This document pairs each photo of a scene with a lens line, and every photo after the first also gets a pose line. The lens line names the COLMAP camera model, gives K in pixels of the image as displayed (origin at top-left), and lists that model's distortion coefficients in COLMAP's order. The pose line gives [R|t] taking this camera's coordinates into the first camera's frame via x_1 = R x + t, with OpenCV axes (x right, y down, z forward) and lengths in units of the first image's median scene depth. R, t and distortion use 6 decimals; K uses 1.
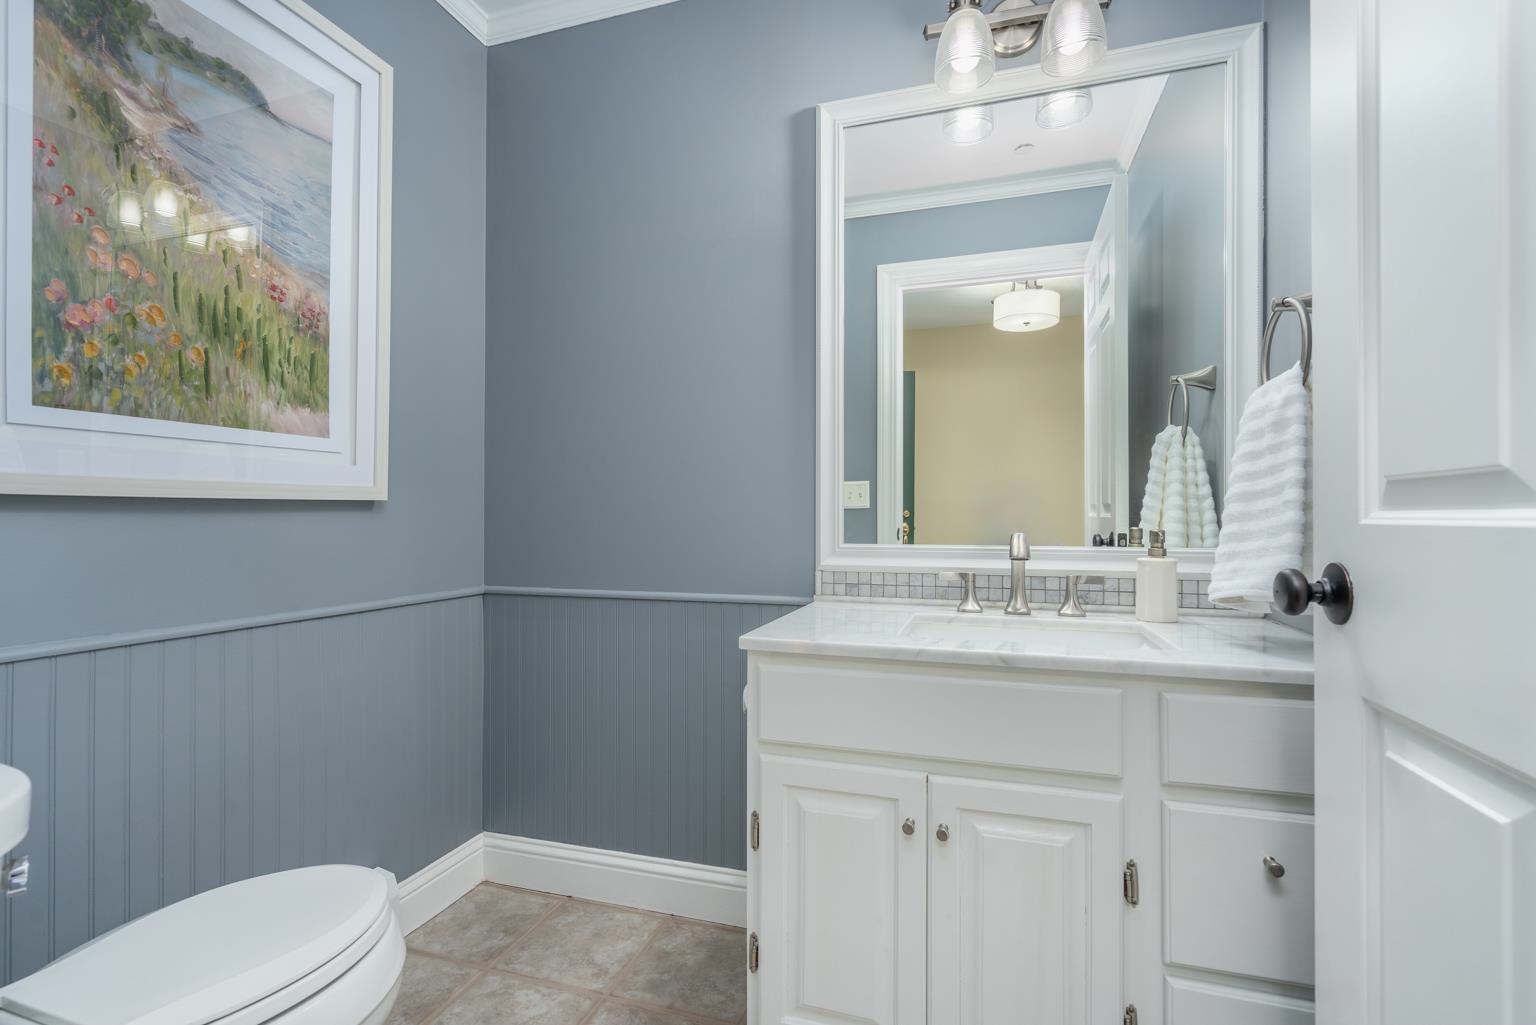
lens RADIAL K [[702.9, 0, 762.3], [0, 702.9, 512.2], [0, 0, 1]] dist [-0.001658, 0.000869]
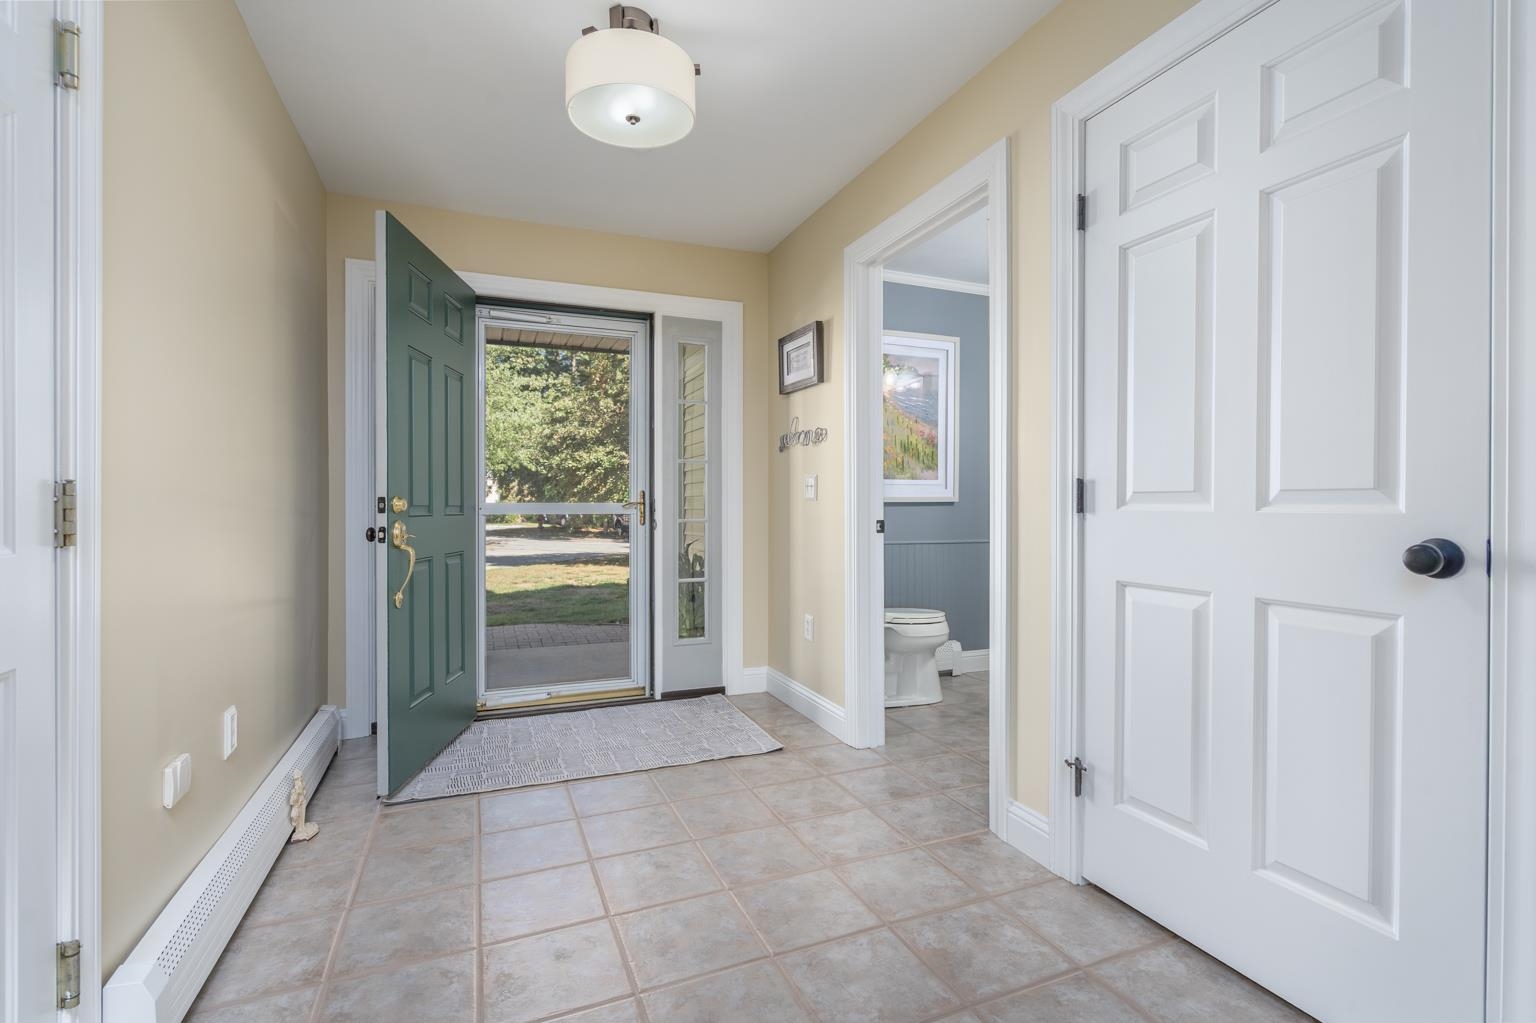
lens RADIAL K [[702.9, 0, 777.9], [0, 702.9, 514.5], [0, 0, 1]] dist [-0.001658, 0.000869]
pose [[0.645441, 0.003982, -0.763800, 1.234634], [0.004723, 0.999946, 0.009204, 0.004373], [0.763796, -0.009548, 0.645388, -1.442701]]
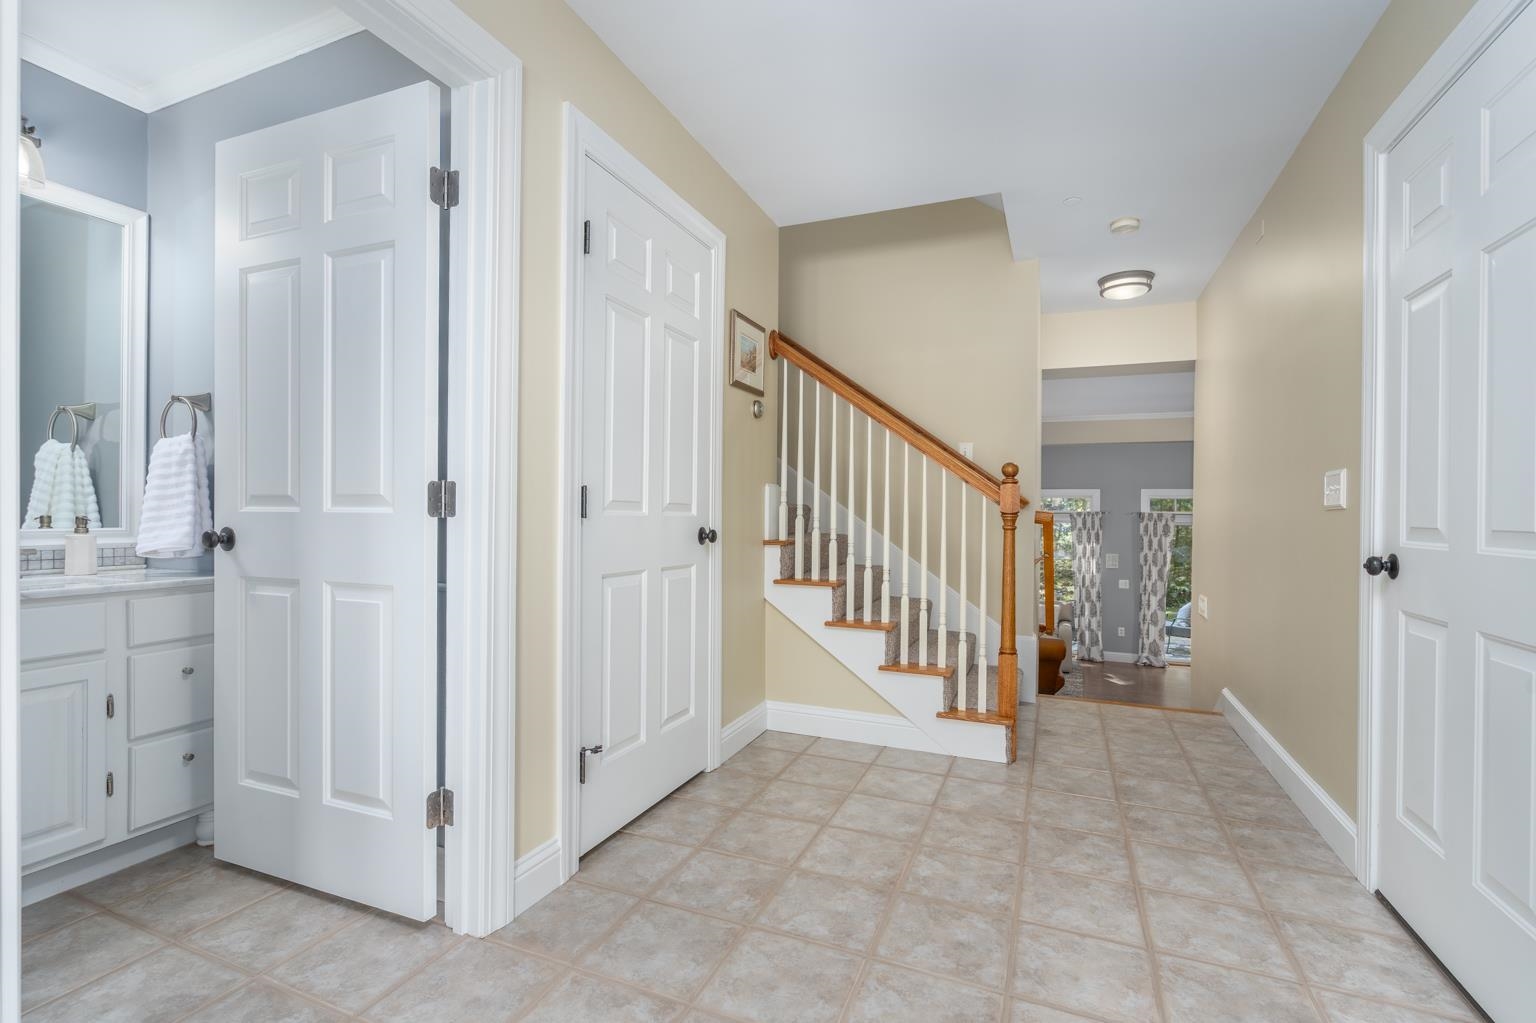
lens RADIAL K [[702.9, 0, 778.0], [0, 702.9, 515.9], [0, 0, 1]] dist [-0.001658, 0.000869]
pose [[0.091660, -0.007998, 0.995758, -0.829047], [-0.011146, 0.999897, 0.009057, -0.007176], [-0.995728, -0.011929, 0.091562, -0.659697]]
